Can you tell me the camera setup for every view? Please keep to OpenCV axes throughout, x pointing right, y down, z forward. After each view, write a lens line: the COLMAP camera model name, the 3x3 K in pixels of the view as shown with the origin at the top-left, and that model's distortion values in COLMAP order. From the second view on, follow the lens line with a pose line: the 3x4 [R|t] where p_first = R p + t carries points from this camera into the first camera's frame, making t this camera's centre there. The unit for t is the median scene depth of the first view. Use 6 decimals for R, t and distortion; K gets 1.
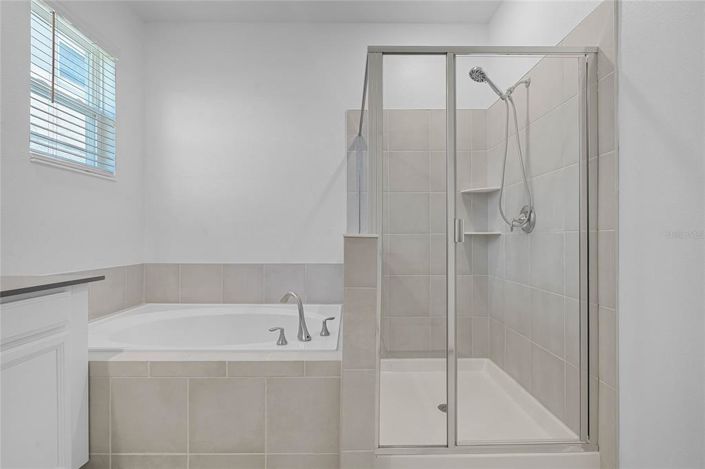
lens RADIAL K [[349.2, 0, 353.3], [0, 349.2, 235.9], [0, 0, 1]] dist [0.003804, 0.002026]
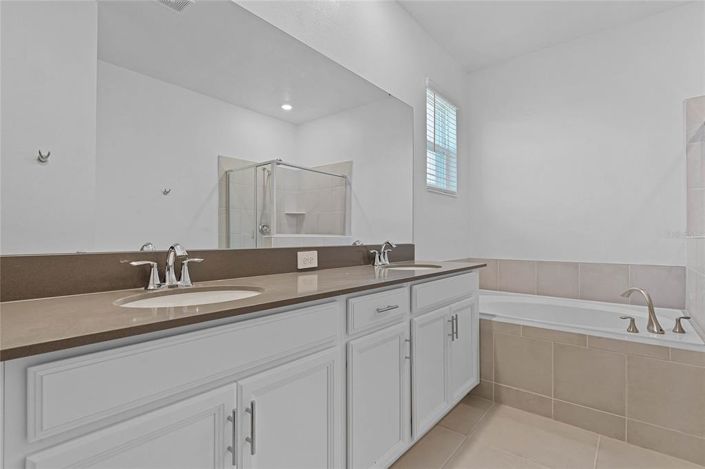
lens RADIAL K [[349.2, 0, 351.4], [0, 349.2, 232.4], [0, 0, 1]] dist [0.003804, 0.002026]
pose [[0.763729, -0.010859, -0.645446, -0.163063], [0.006204, 0.999936, -0.009483, -0.010435], [0.645508, 0.003238, 0.763747, -0.472834]]
